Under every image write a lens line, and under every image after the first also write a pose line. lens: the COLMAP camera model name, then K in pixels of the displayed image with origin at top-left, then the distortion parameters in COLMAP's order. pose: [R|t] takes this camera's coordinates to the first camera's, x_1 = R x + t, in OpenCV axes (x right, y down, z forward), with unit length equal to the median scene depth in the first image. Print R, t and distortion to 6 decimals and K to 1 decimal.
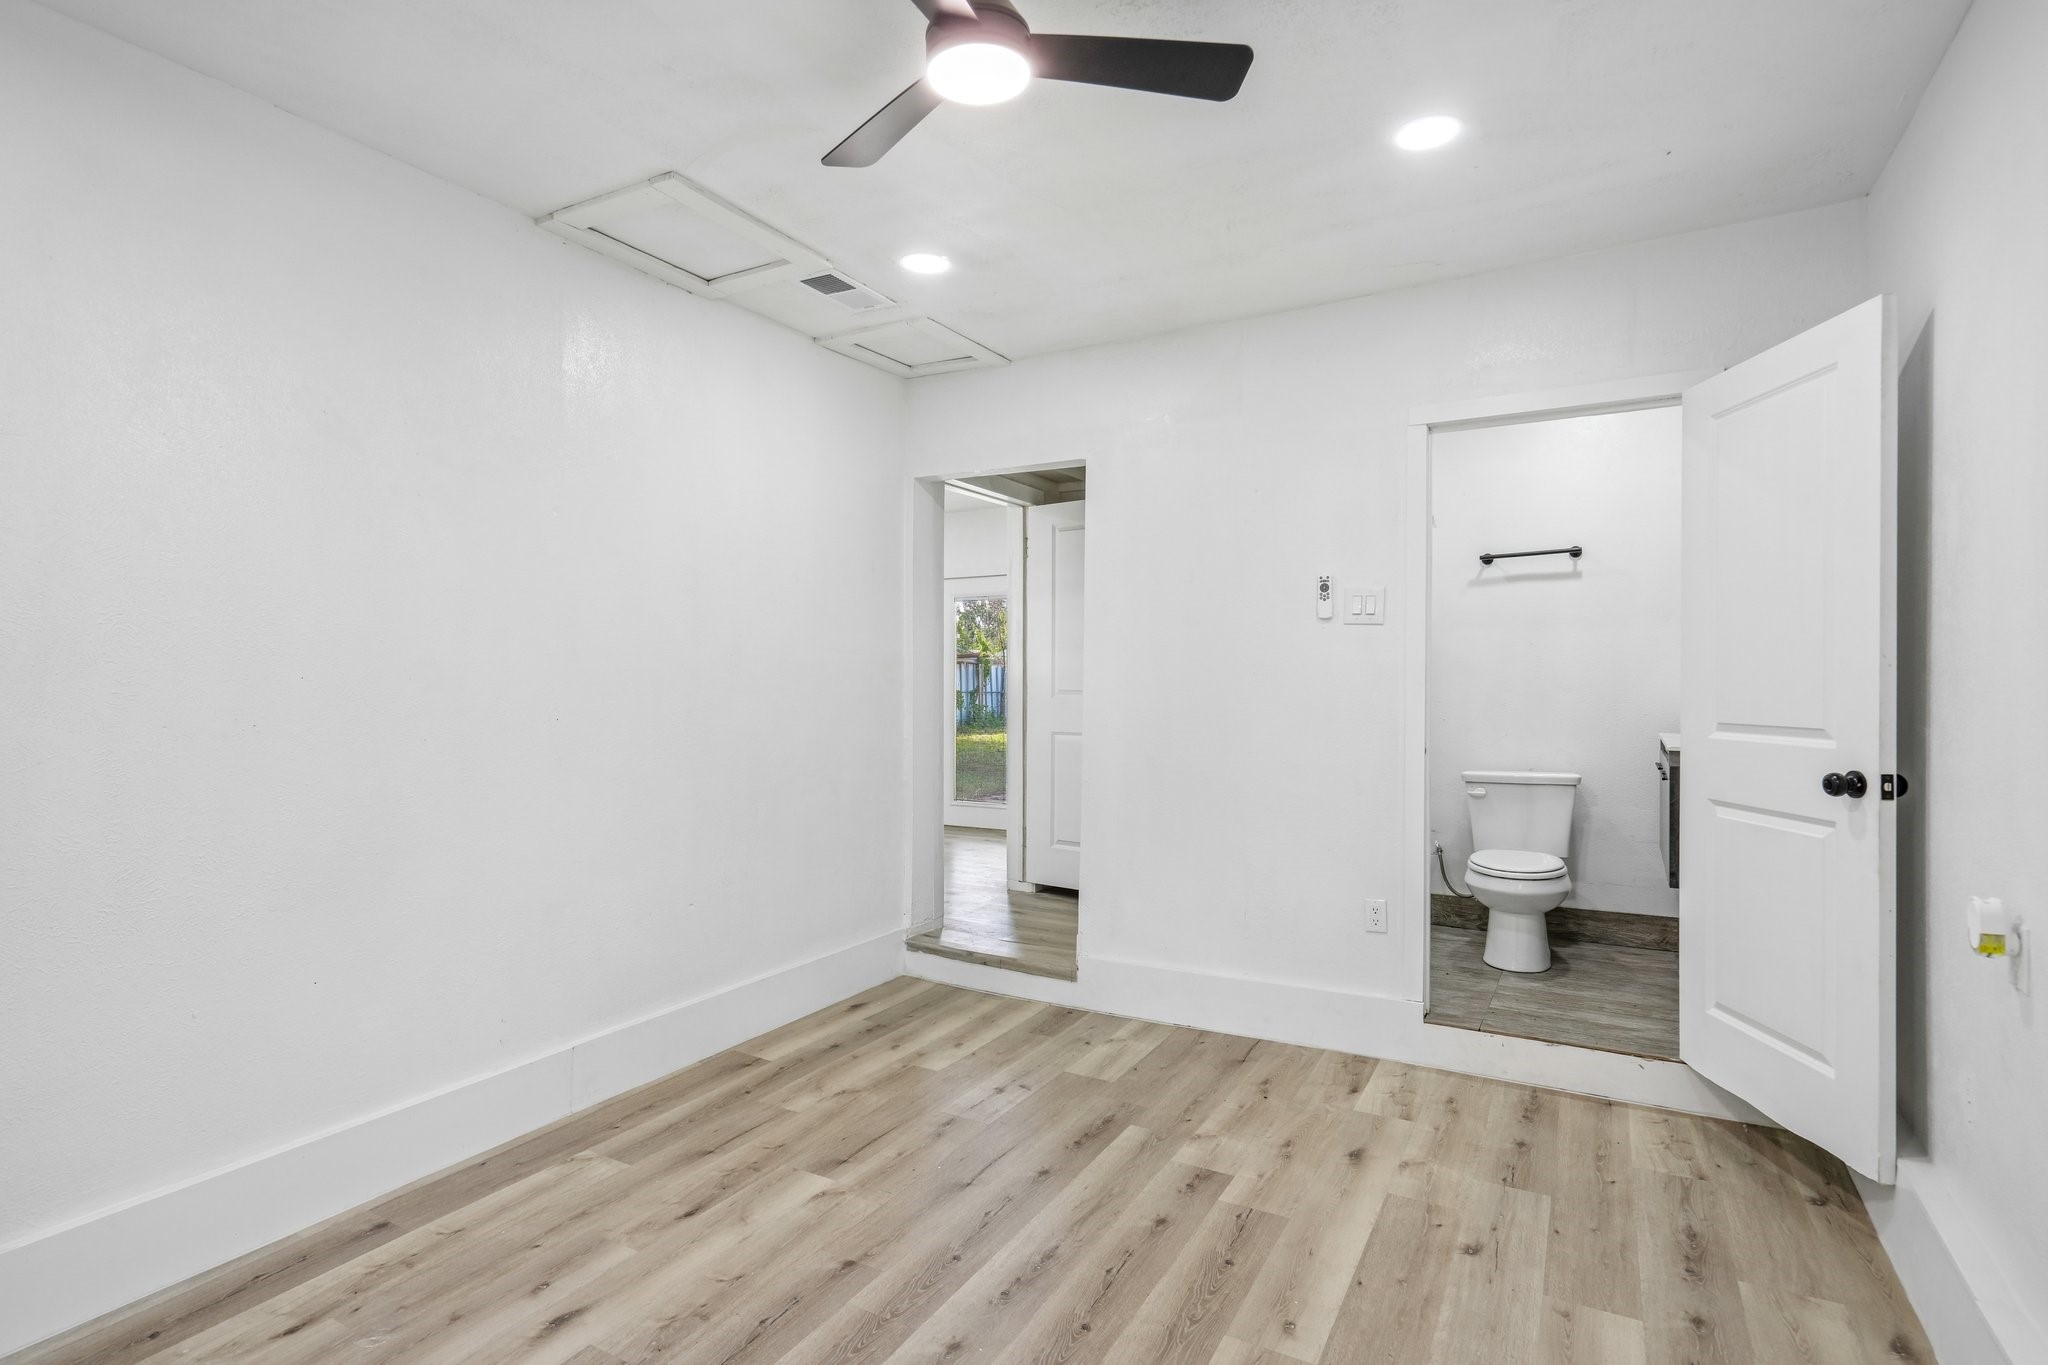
lens RADIAL K [[1007.9, 0, 1022.5], [0, 1007.9, 681.4], [0, 0, 1]] dist [0.008070, -0.001232]
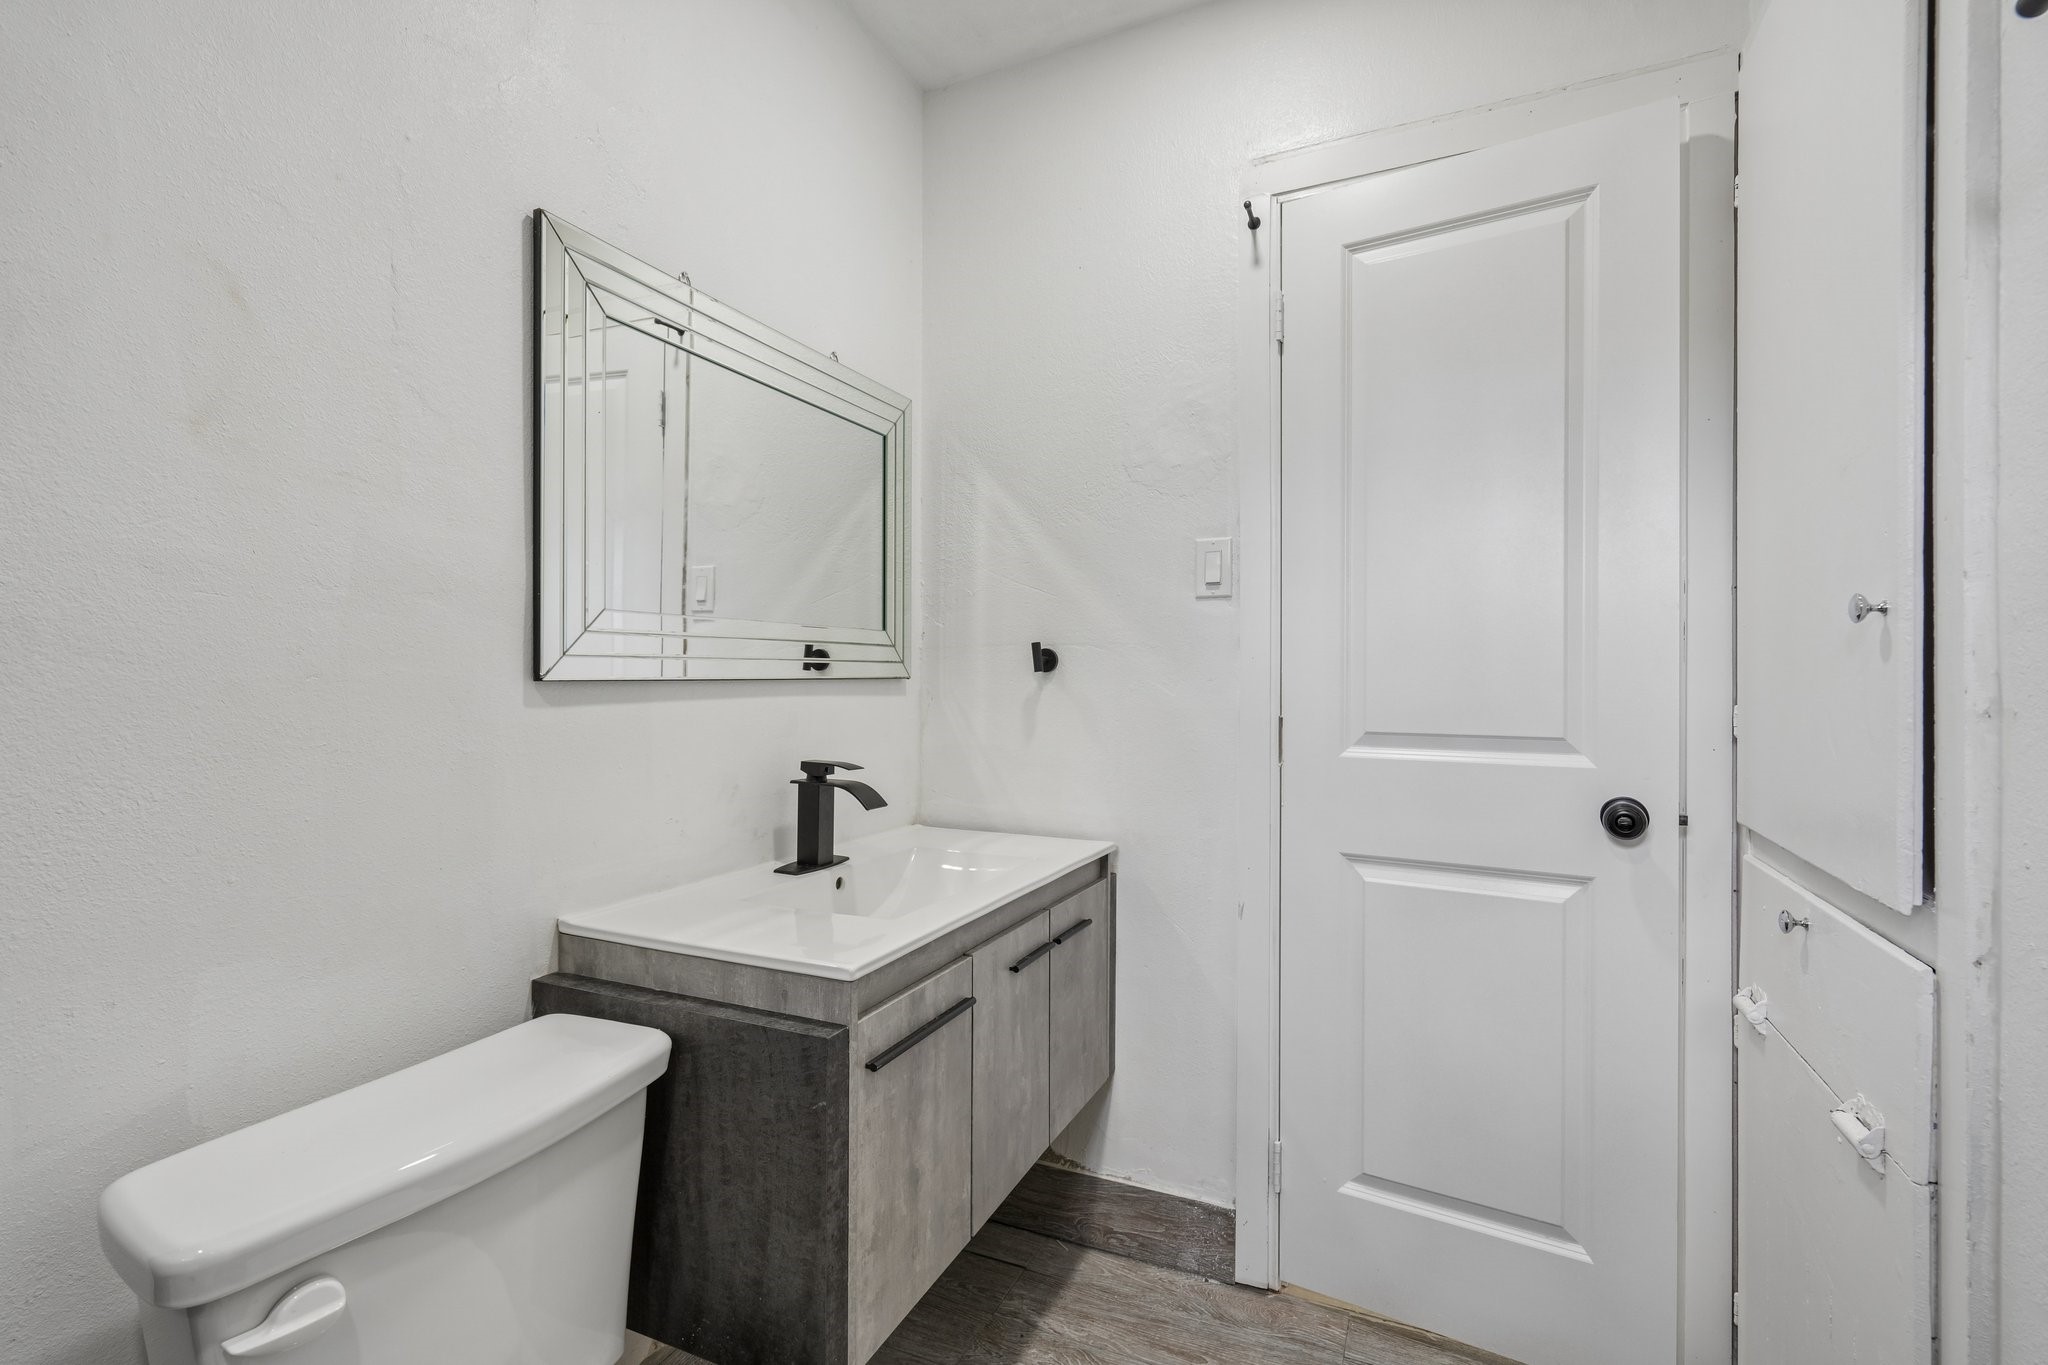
lens RADIAL K [[933.8, 0, 1022.6], [0, 933.8, 686.8], [0, 0, 1]] dist [-0.005213, 0.002453]
pose [[0.488663, -0.002241, 0.872470, 0.082241], [-0.000032, 0.999997, 0.002587, 0.011923], [-0.872473, -0.001292, 0.488661, 1.006162]]
